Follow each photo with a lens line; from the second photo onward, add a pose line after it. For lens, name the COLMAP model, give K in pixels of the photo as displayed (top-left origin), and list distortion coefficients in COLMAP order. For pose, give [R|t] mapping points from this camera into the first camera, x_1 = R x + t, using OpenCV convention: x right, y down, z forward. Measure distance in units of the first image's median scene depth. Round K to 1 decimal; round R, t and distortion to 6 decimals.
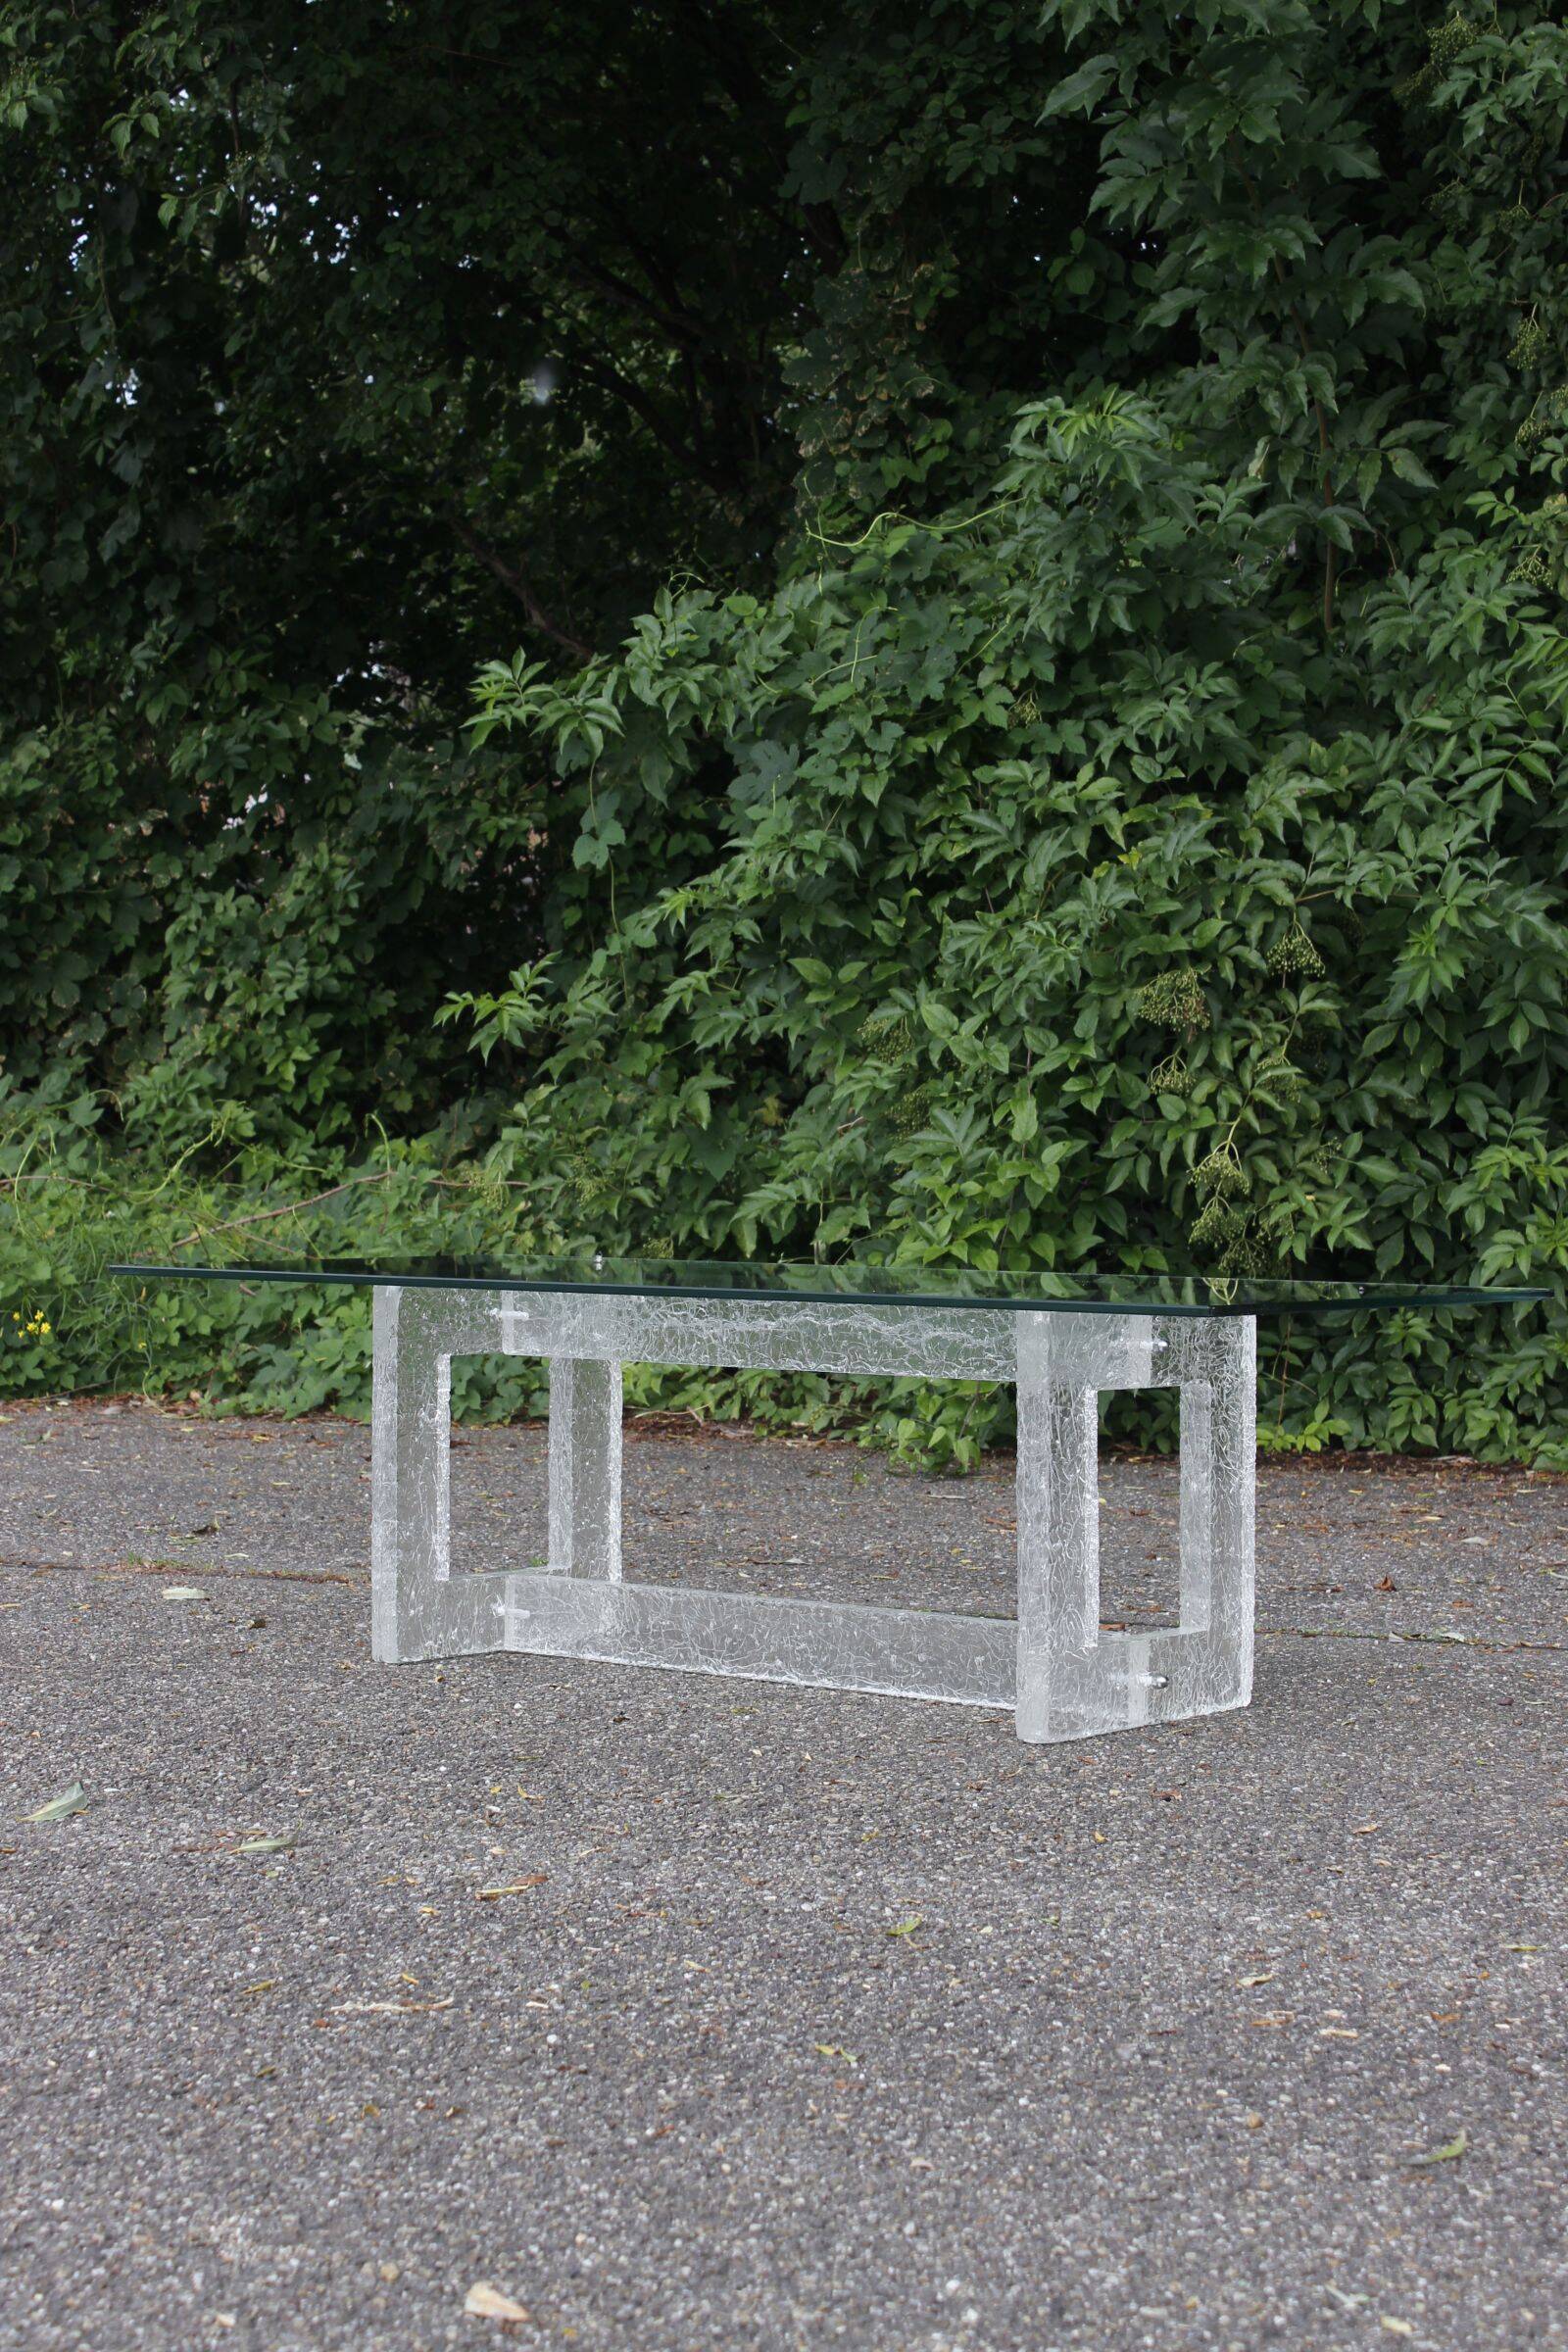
lens RADIAL K [[5418.3, 0, 784.0], [0, 5418.3, 1176.0], [0, 0, 1]] dist [0.059159, 0.307639]
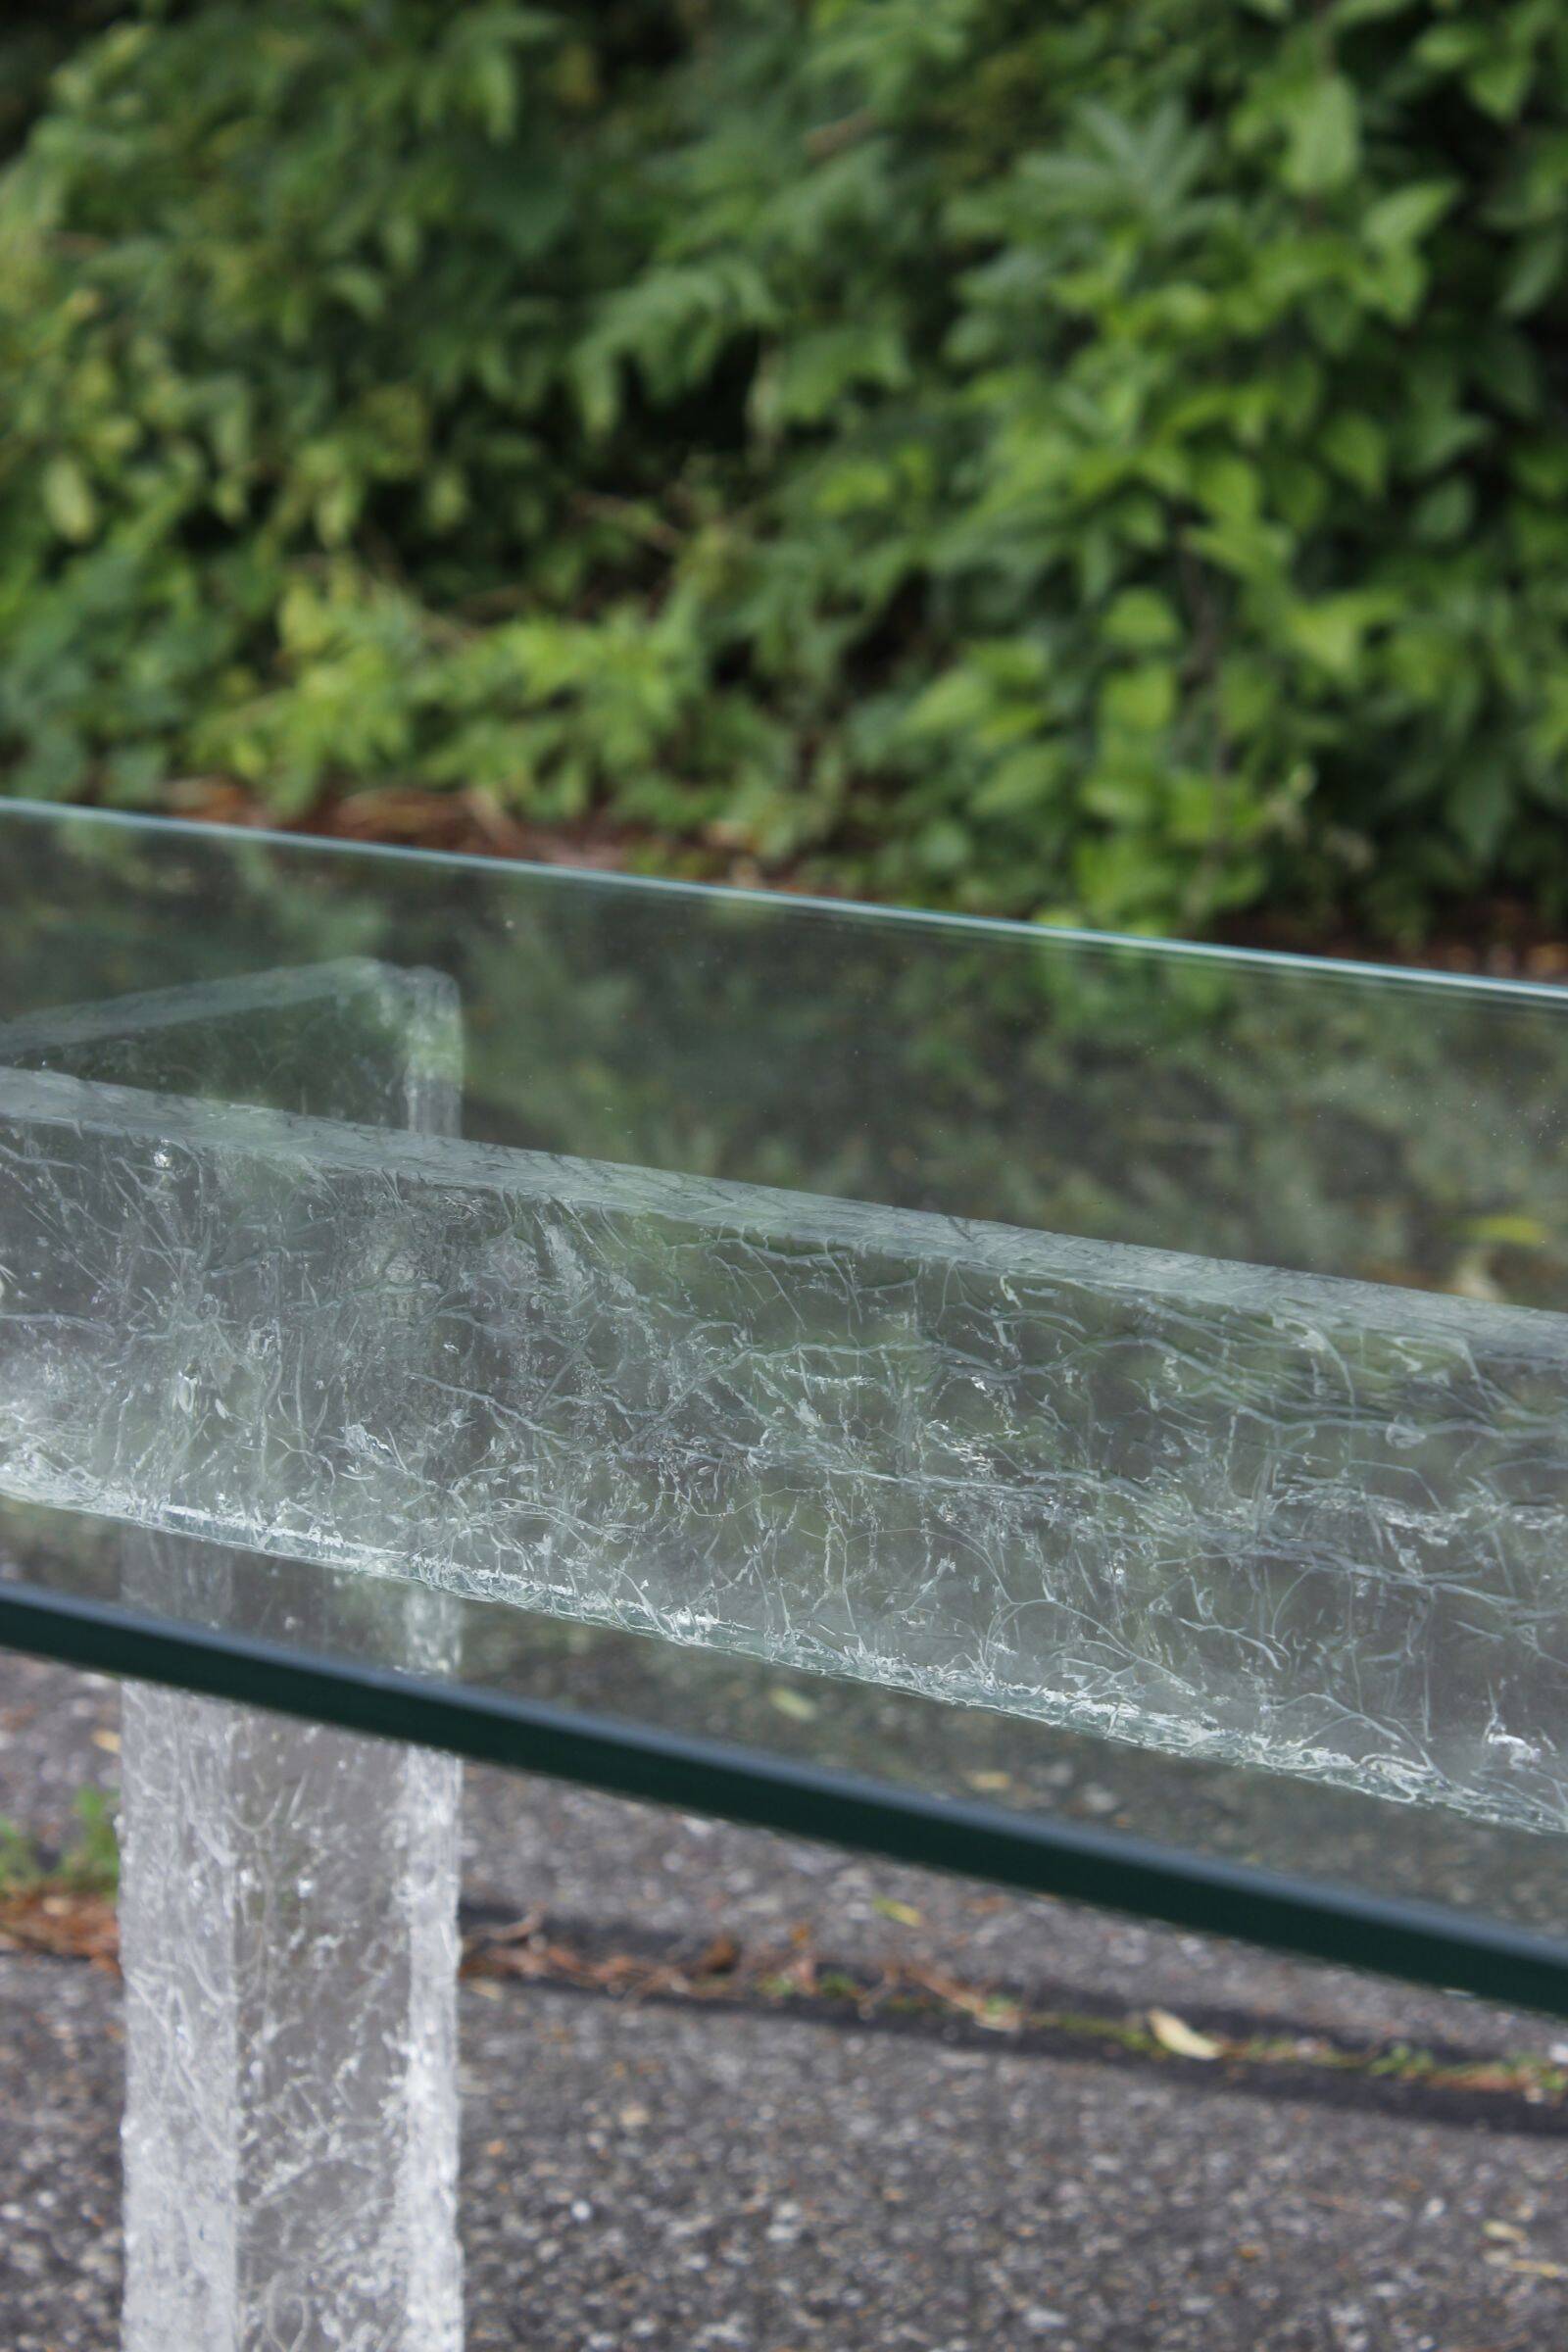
lens RADIAL K [[5418.3, 0, 784.0], [0, 5418.3, 1176.0], [0, 0, 1]] dist [0.059159, 0.307639]
pose [[0.997574, -0.004437, 0.069471, -0.022937], [-0.009160, 0.980924, 0.194178, -0.011984], [-0.069007, -0.194343, 0.978503, 0.567701]]
